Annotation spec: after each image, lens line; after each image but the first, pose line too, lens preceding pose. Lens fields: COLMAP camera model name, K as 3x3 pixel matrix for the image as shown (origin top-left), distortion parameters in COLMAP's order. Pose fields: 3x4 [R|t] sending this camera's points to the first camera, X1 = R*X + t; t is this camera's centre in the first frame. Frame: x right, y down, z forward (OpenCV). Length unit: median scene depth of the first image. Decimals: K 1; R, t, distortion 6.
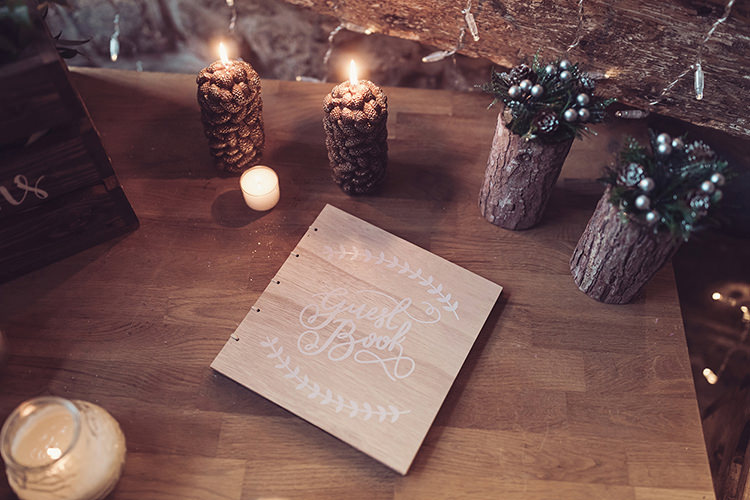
lens RADIAL K [[712.5, 0, 378.8], [0, 712.5, 250.0], [0, 0, 1]] dist [0.017677, 0.000000]
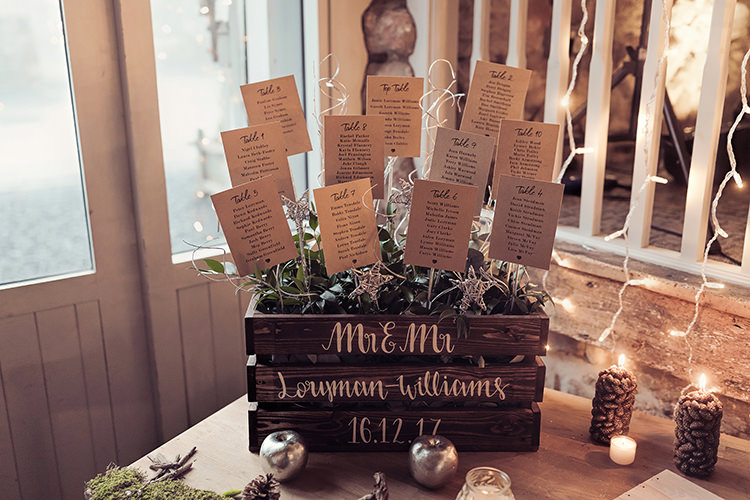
lens RADIAL K [[712.5, 0, 374.2], [0, 712.5, 252.1], [0, 0, 1]] dist [0.017677, 0.000000]
pose [[0.888518, 0.124925, -0.441508, -0.017028], [-0.391692, 0.707670, -0.588031, 0.735512], [0.238982, 0.695412, 0.677709, -0.457234]]
